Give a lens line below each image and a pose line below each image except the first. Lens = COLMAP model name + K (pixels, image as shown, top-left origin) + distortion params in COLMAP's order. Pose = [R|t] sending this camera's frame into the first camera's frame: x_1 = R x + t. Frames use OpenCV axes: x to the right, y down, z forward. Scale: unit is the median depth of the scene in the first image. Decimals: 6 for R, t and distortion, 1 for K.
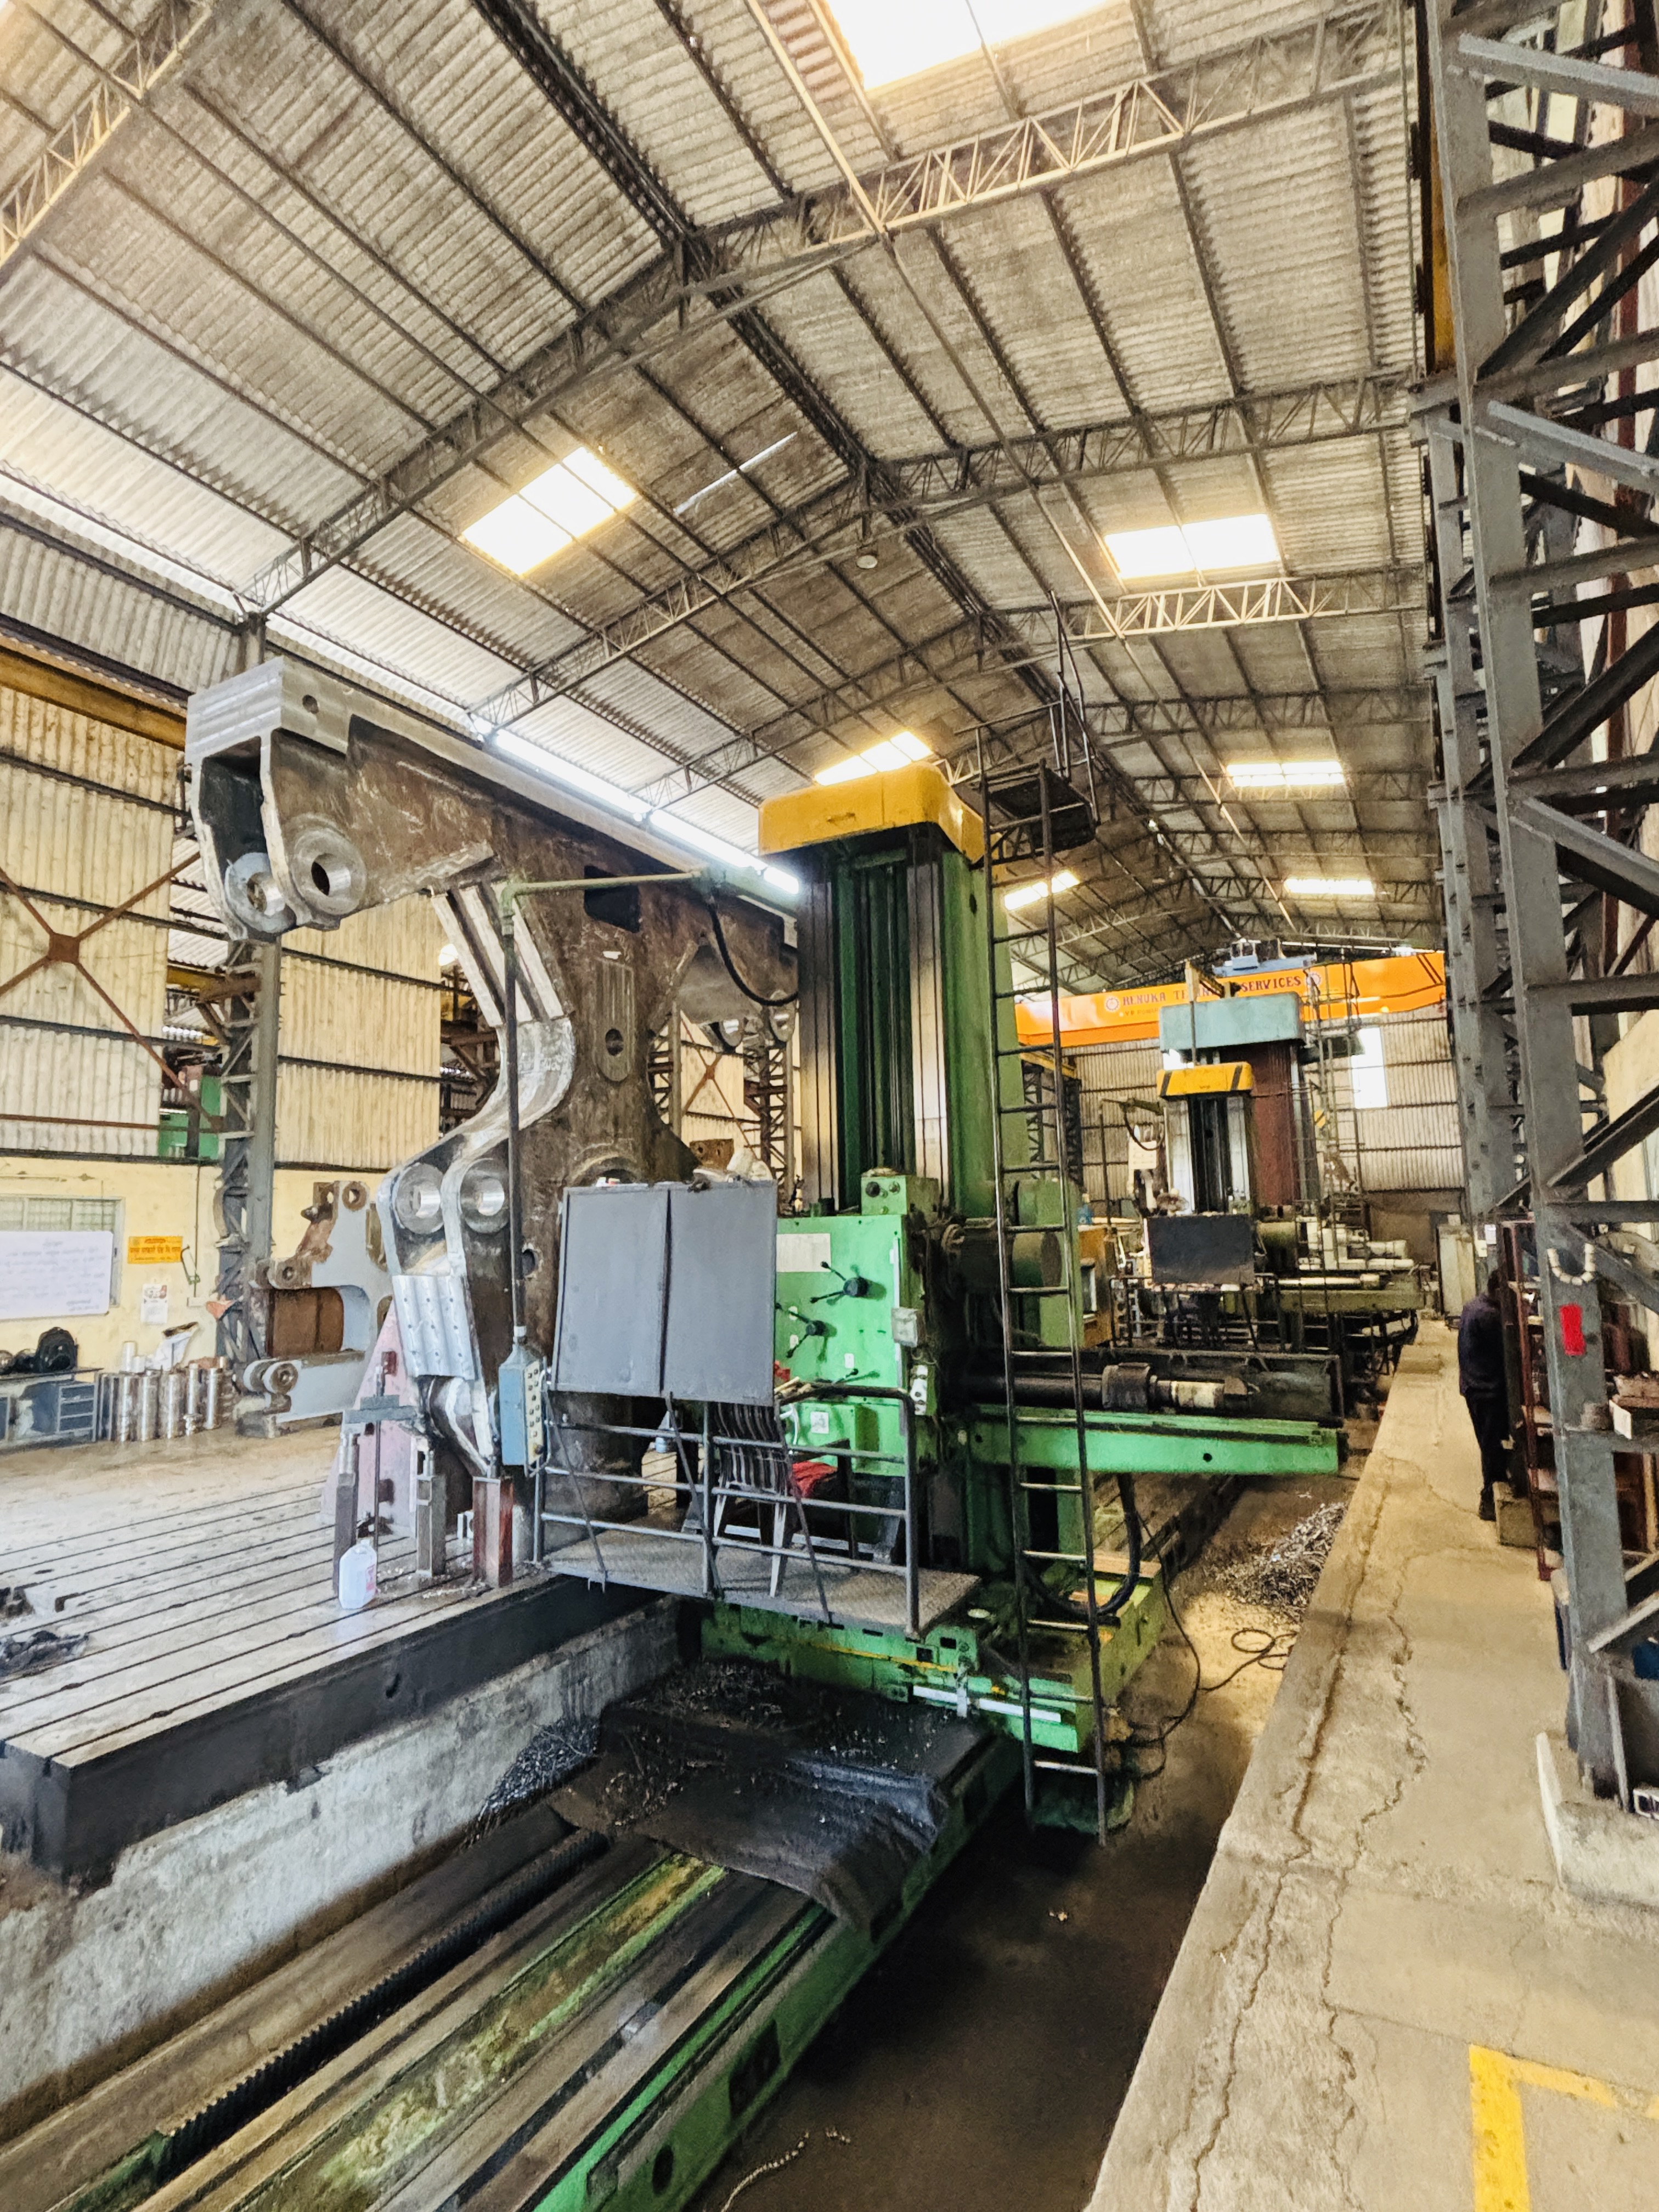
lens RADIAL K [[1100.6, 0, 811.9], [0, 1100.6, 1118.4], [0, 0, 1]] dist [0.028129, 0.000503]
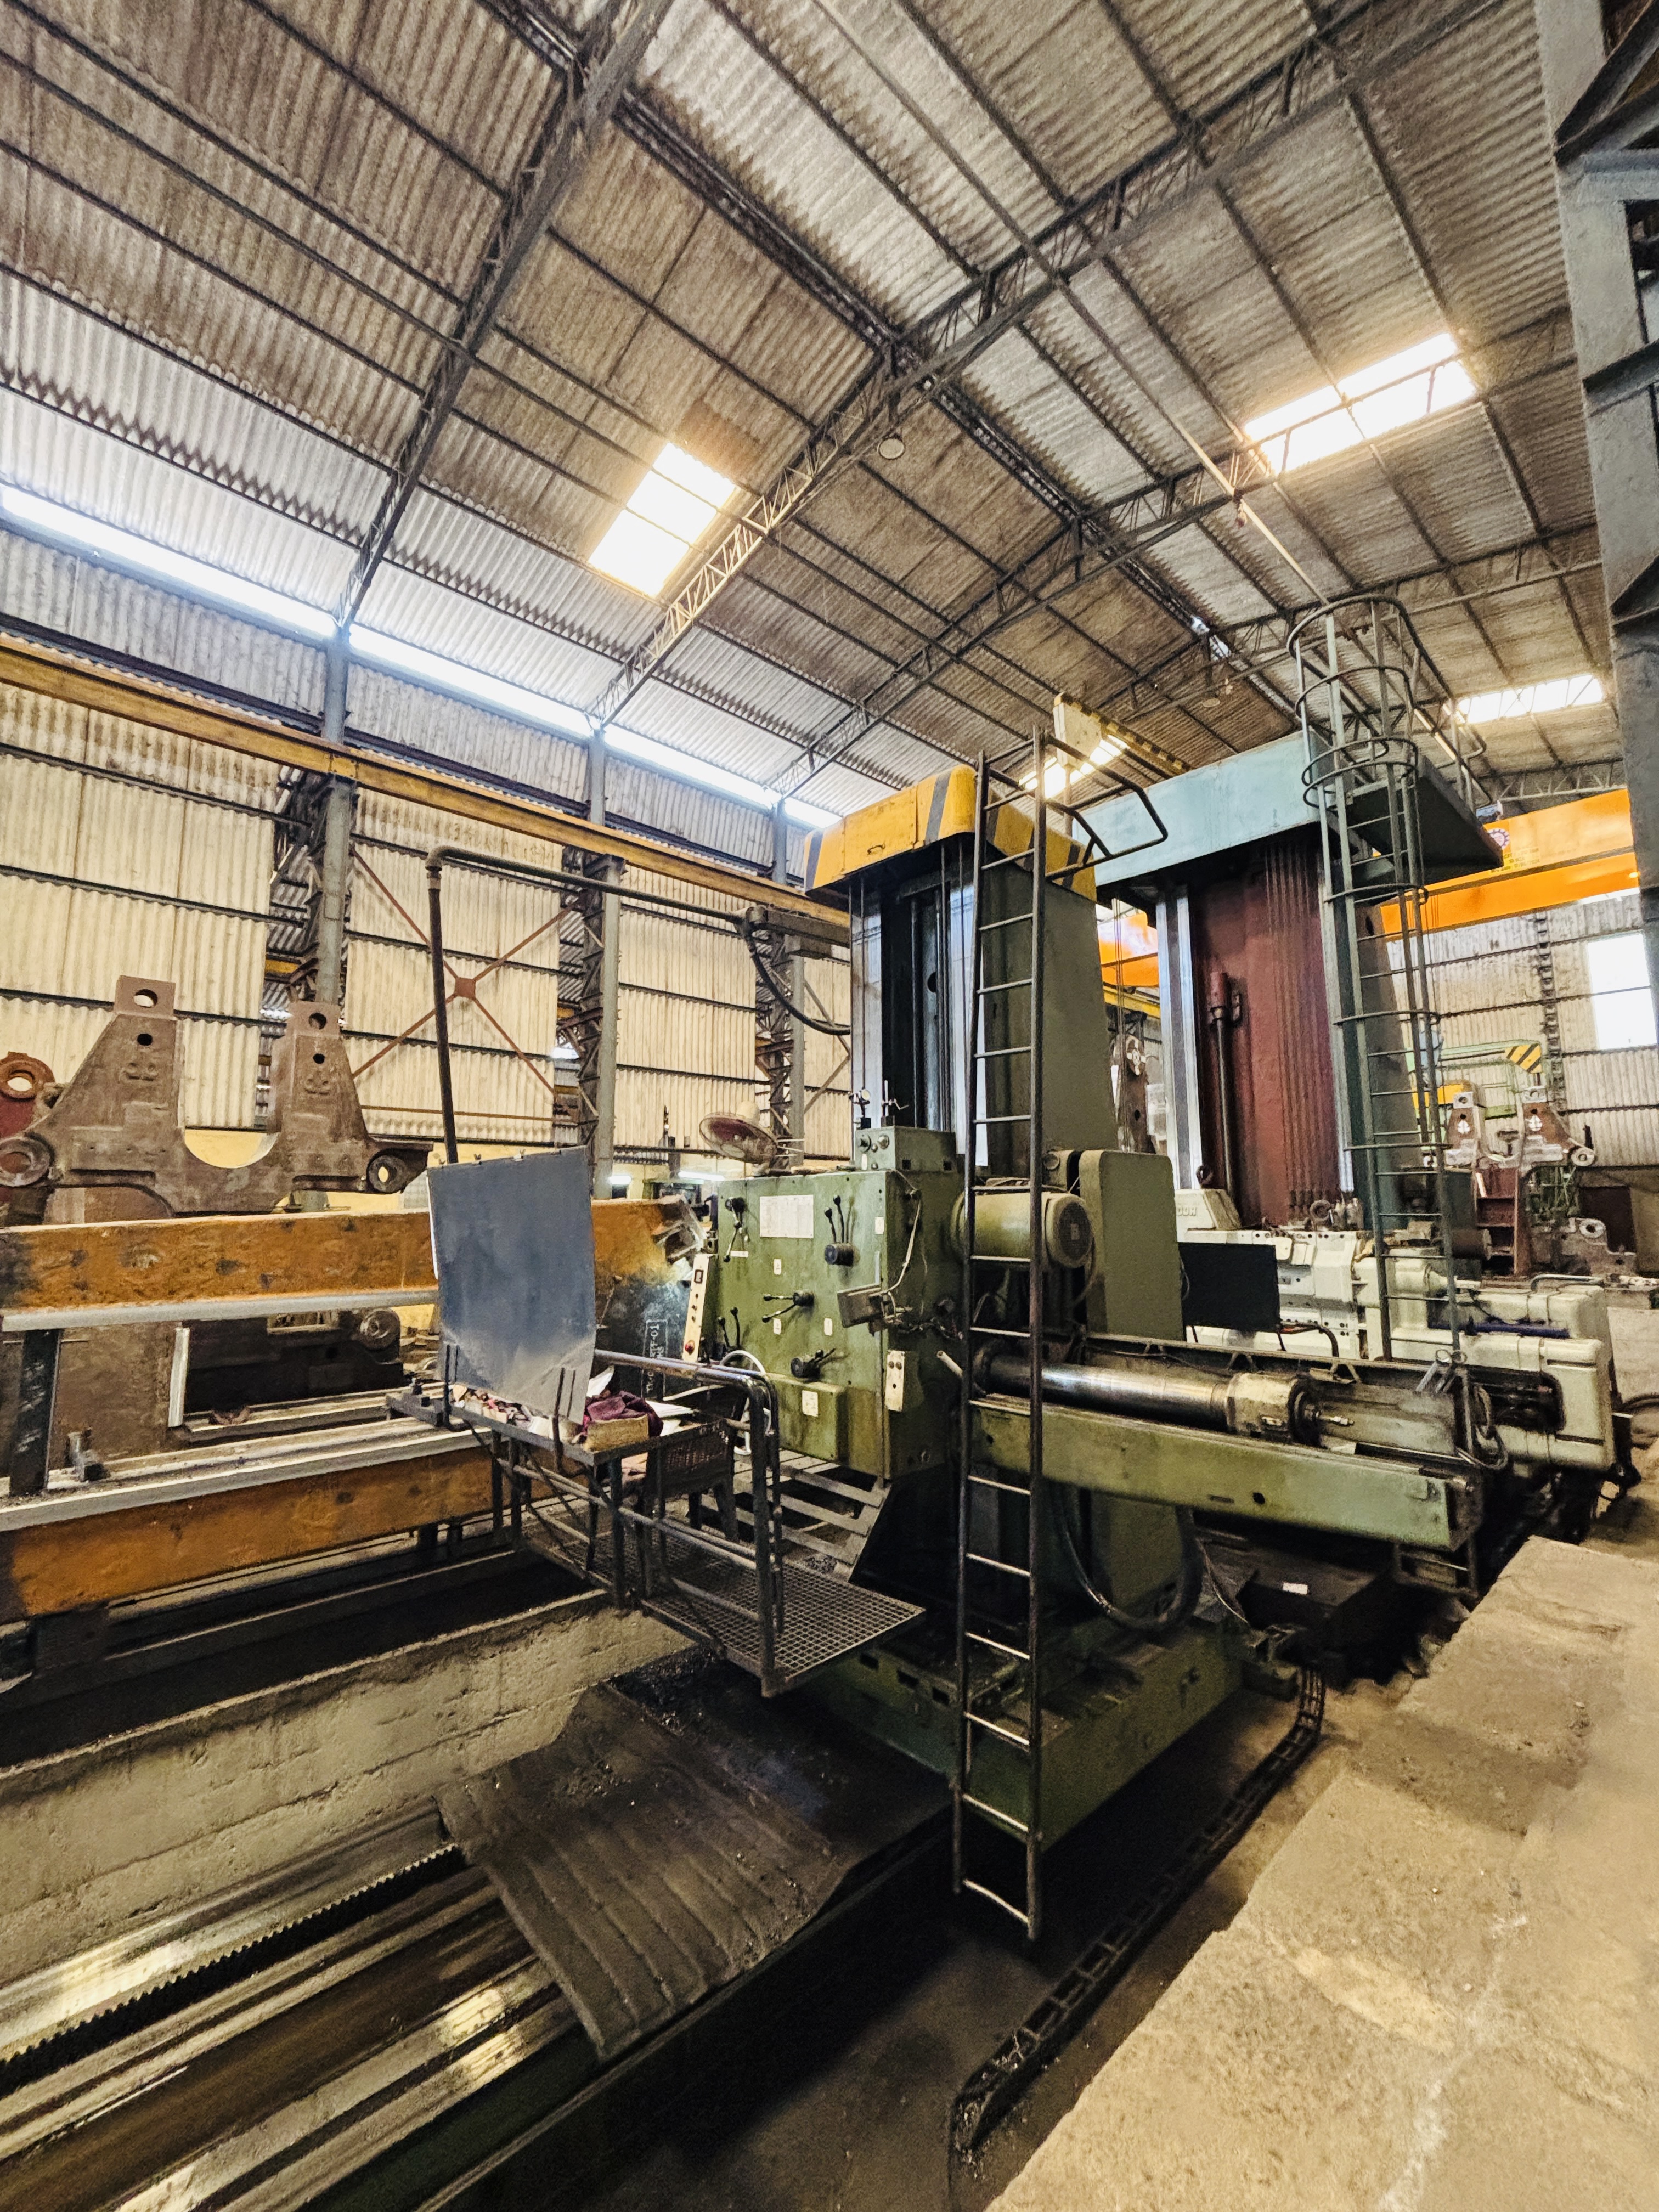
lens RADIAL K [[860.3, 0, 845.0], [0, 860.3, 1097.3], [0, 0, 1]] dist [-0.001239, 0.000355]
pose [[0.952179, -0.027982, -0.304256, 0.197063], [0.021342, 0.999456, -0.025128, 0.034014], [0.304794, 0.017433, 0.952259, 0.326680]]
